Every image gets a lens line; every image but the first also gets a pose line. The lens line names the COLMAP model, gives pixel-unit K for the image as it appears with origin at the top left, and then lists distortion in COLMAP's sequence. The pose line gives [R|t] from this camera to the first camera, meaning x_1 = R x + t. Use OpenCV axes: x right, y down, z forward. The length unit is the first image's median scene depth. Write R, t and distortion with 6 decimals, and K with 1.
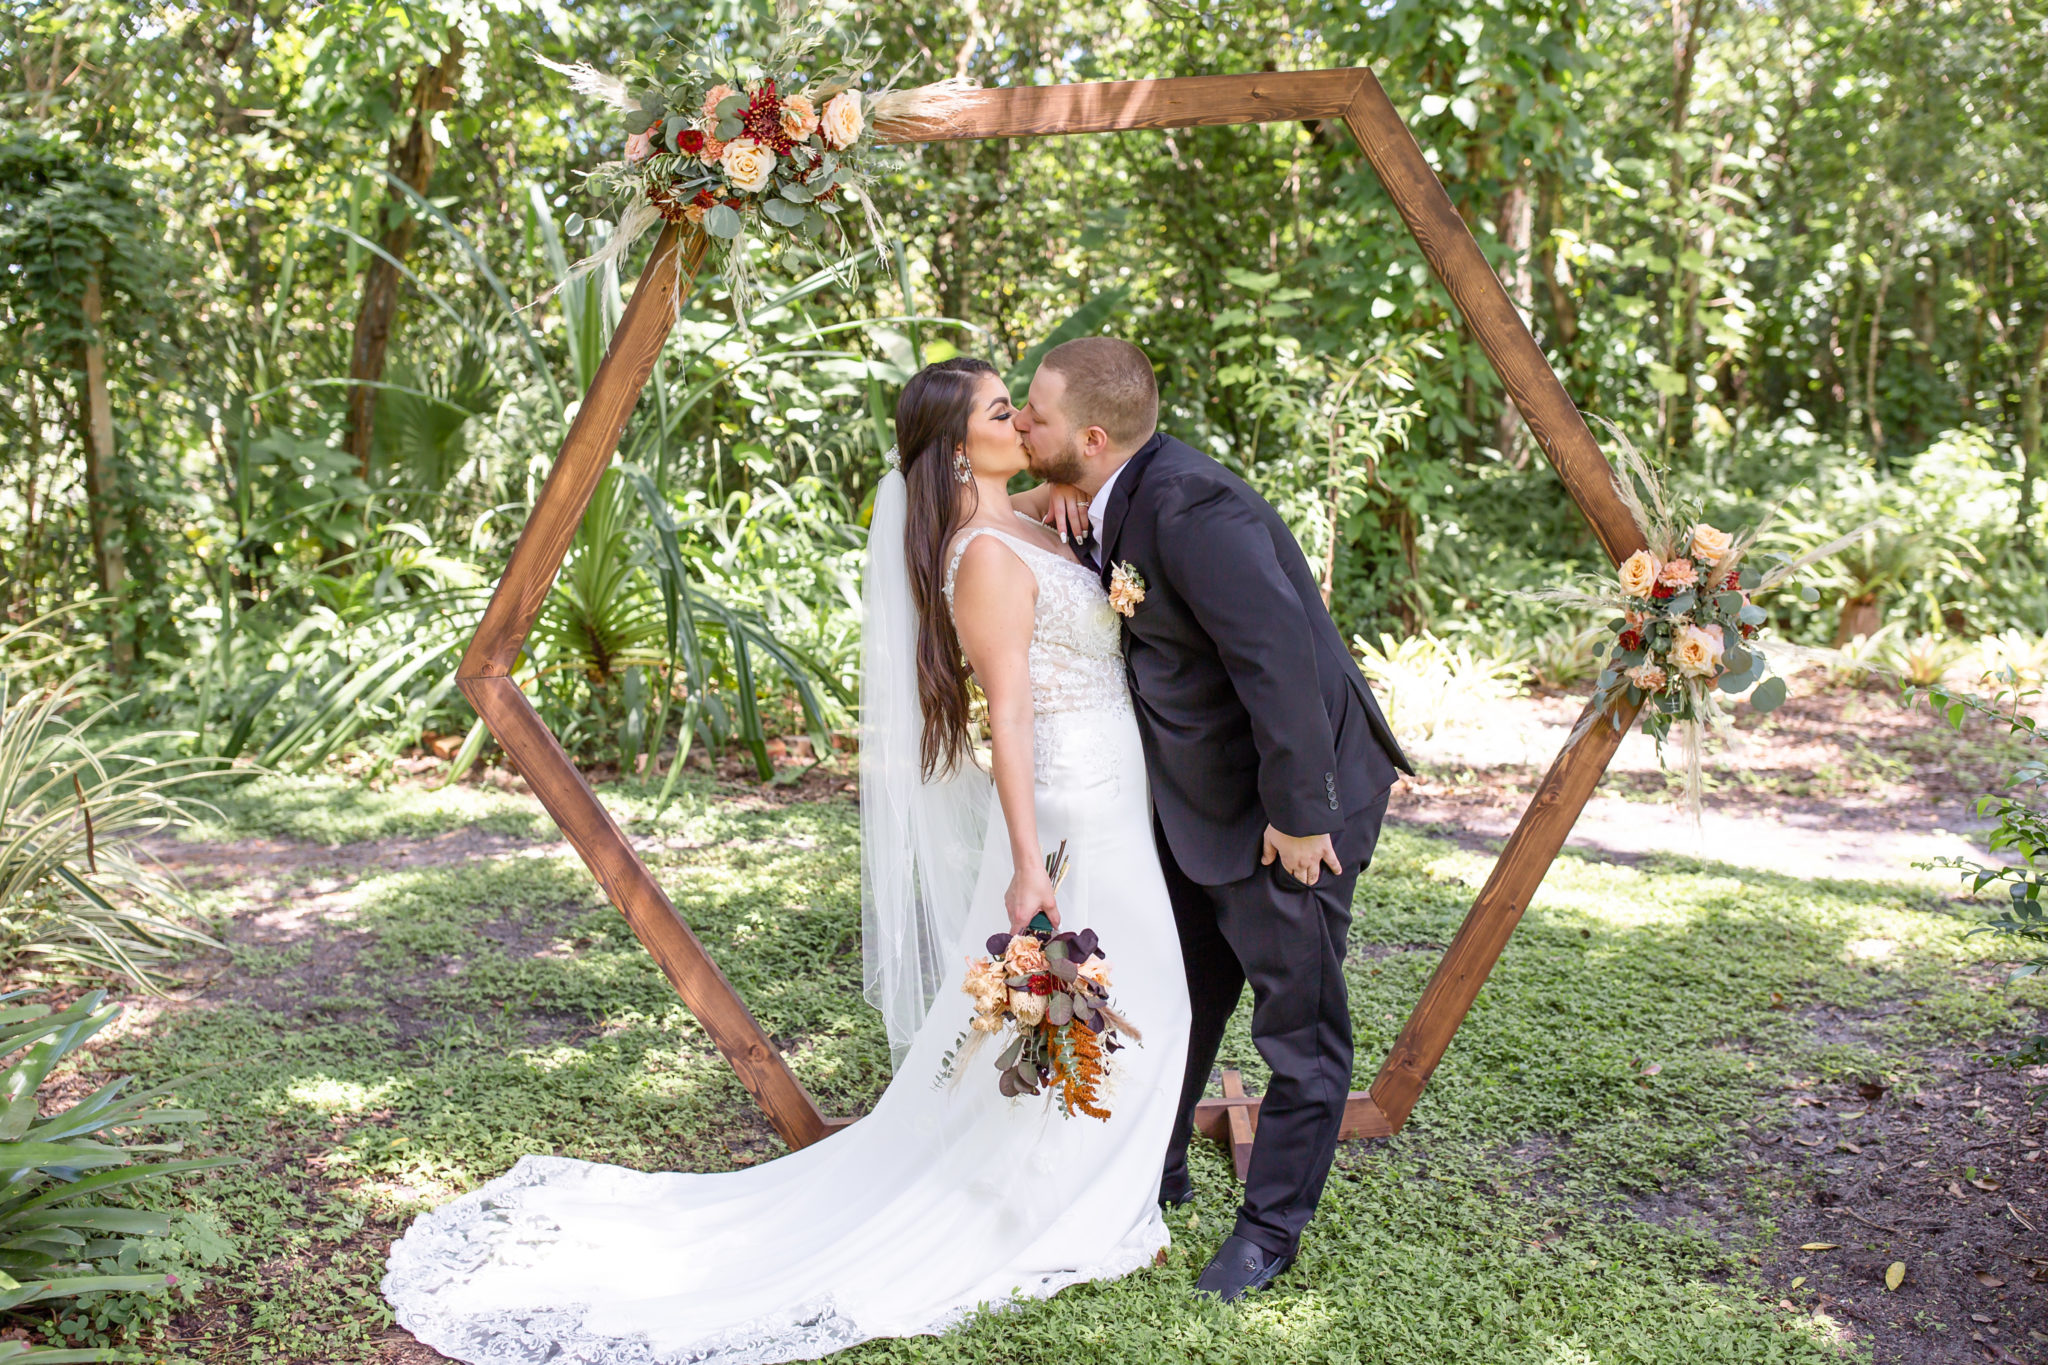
lens RADIAL K [[2056.0, 0, 1024.0], [0, 2056.0, 682.5], [0, 0, 1]] dist [0.010738, 0.009294]
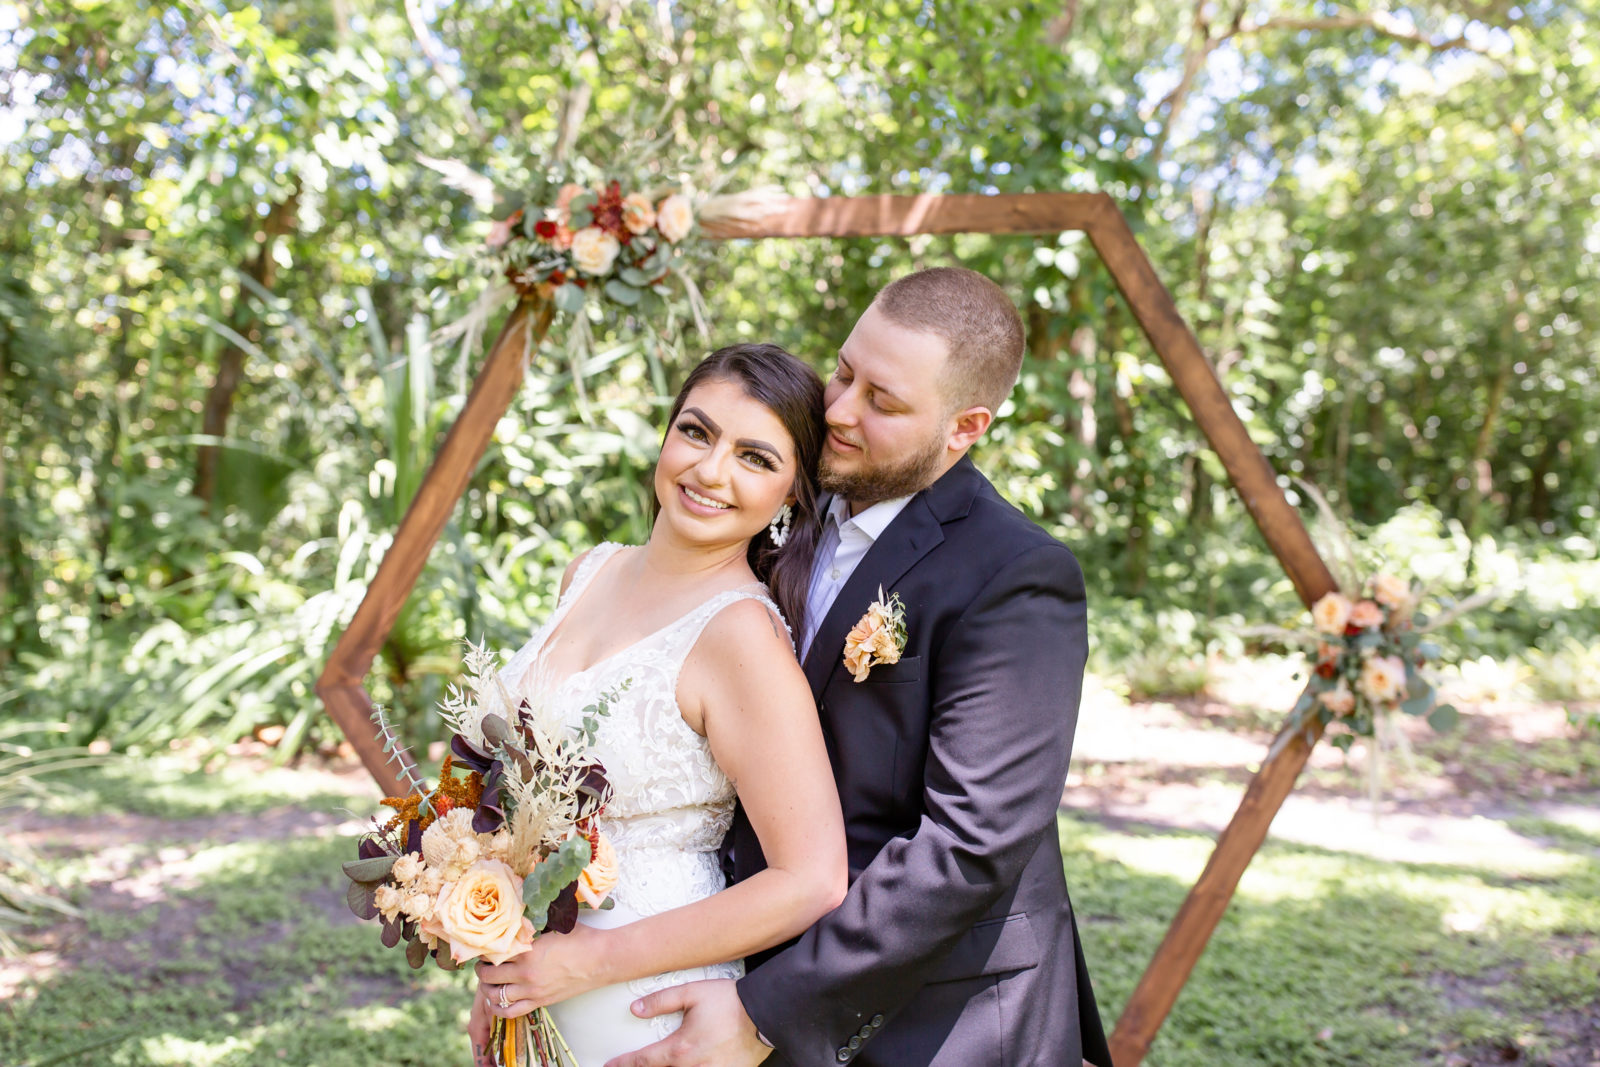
lens RADIAL K [[1527.1, 0, 800.0], [0, 1527.1, 533.5], [0, 0, 1]] dist [0.012213, -0.005328]
pose [[0.997386, 0.020915, 0.069160, -0.050010], [-0.014001, 0.994990, -0.098985, -0.005069], [-0.070884, 0.097758, 0.992683, 0.097745]]
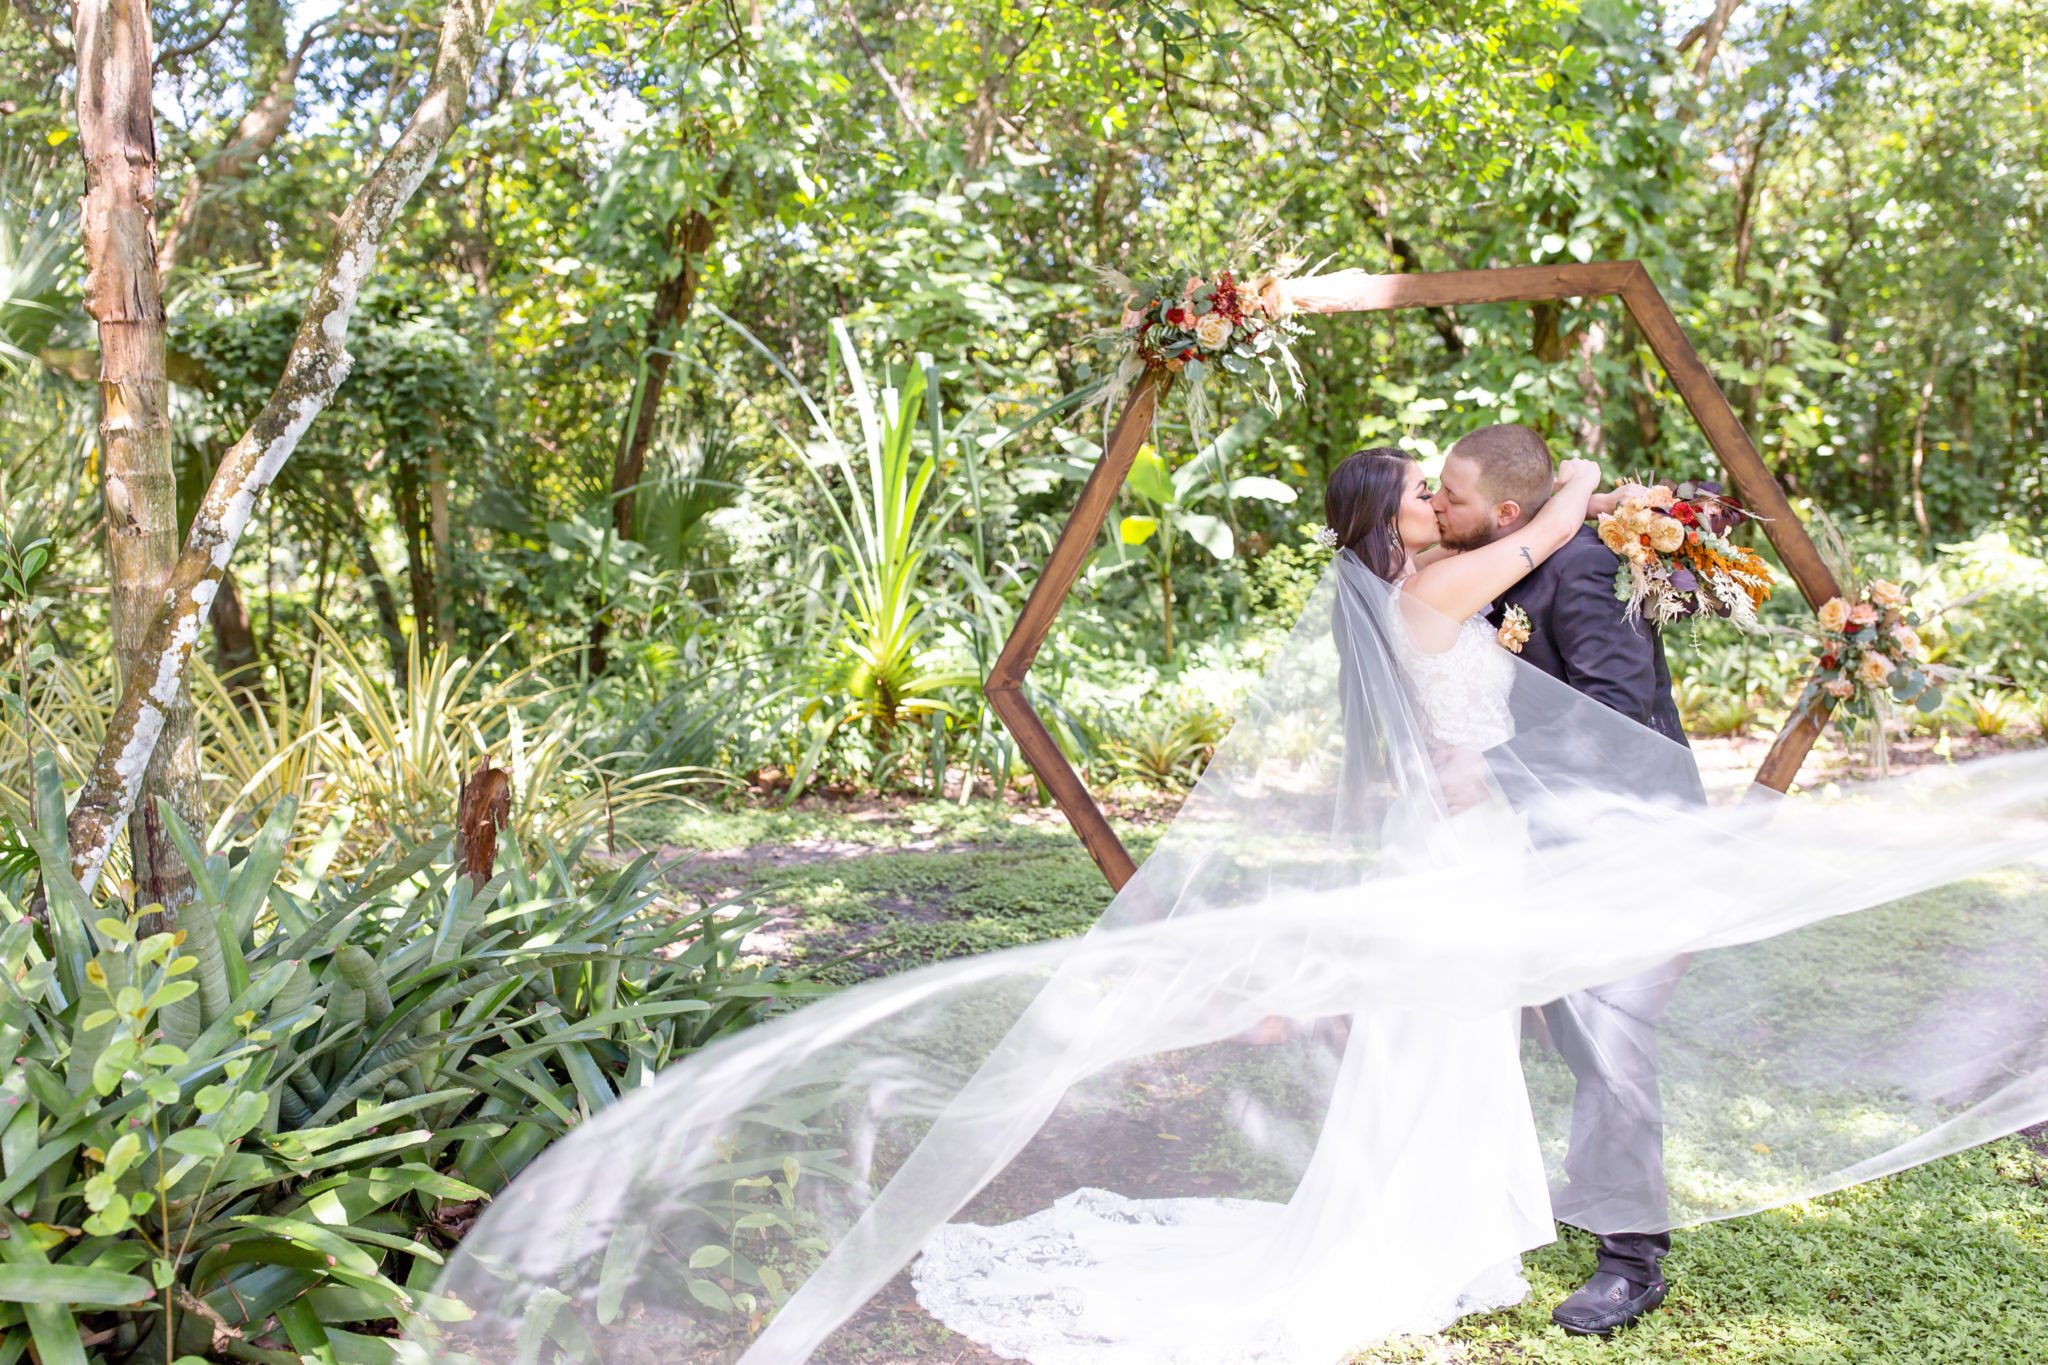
lens RADIAL K [[1954.6, 0, 1024.0], [0, 1954.6, 682.5], [0, 0, 1]] dist [0.012213, -0.005328]
pose [[0.999590, 0.001462, -0.028595, -0.153420], [-0.002641, 0.999145, -0.041249, 0.035584], [0.028510, 0.041307, 0.998740, -0.249093]]
